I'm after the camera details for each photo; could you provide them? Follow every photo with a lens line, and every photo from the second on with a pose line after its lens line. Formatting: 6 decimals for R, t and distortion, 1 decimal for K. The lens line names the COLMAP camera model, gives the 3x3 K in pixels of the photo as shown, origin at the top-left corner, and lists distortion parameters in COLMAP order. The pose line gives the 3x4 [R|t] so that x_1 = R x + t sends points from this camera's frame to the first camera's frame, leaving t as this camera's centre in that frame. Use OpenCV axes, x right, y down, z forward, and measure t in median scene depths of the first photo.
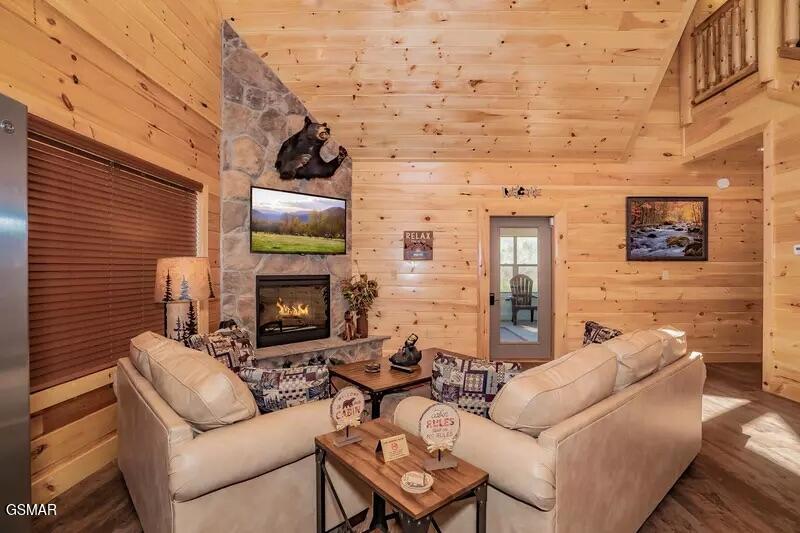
lens RADIAL K [[374.7, 0, 419.4], [0, 374.7, 268.7], [0, 0, 1]] dist [-0.055881, 0.020966]
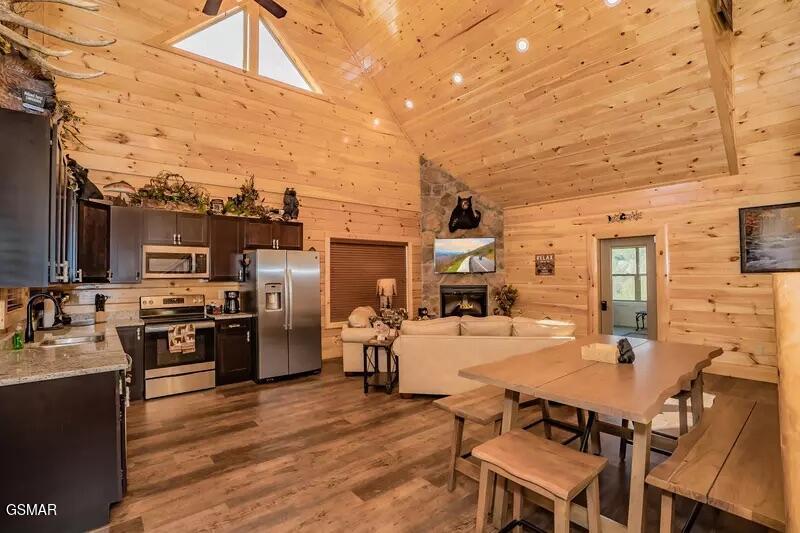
lens RADIAL K [[388.7, 0, 424.0], [0, 388.7, 274.7], [0, 0, 1]] dist [-0.056050, 0.018823]
pose [[0.683523, -0.009402, -0.729869, 0.769395], [0.010021, 0.999944, -0.003496, -0.024589], [0.729860, -0.004924, 0.683579, -0.321999]]
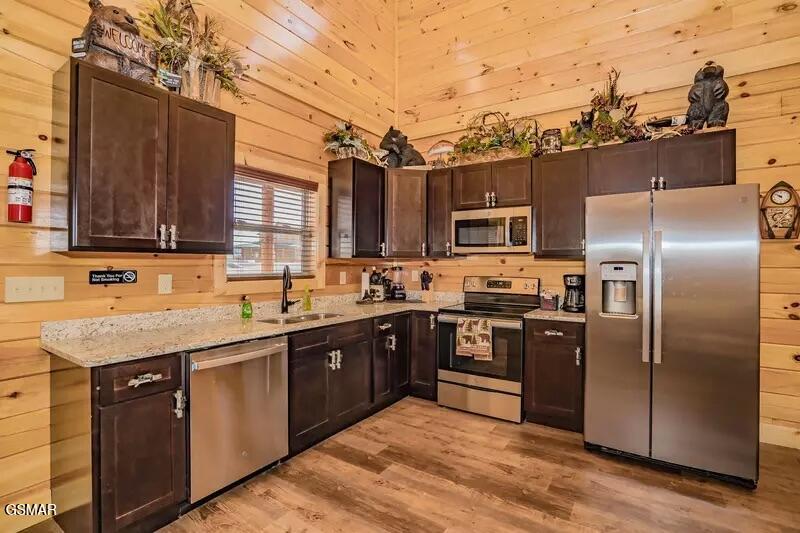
lens RADIAL K [[380.3, 0, 396.6], [0, 380.3, 263.7], [0, 0, 1]] dist [-0.056782, 0.022206]
pose [[-0.543394, -0.000836, -0.839477, 0.325753], [-0.001582, 0.999999, 0.000029, -0.006269], [0.839476, 0.001344, -0.543395, 0.102190]]
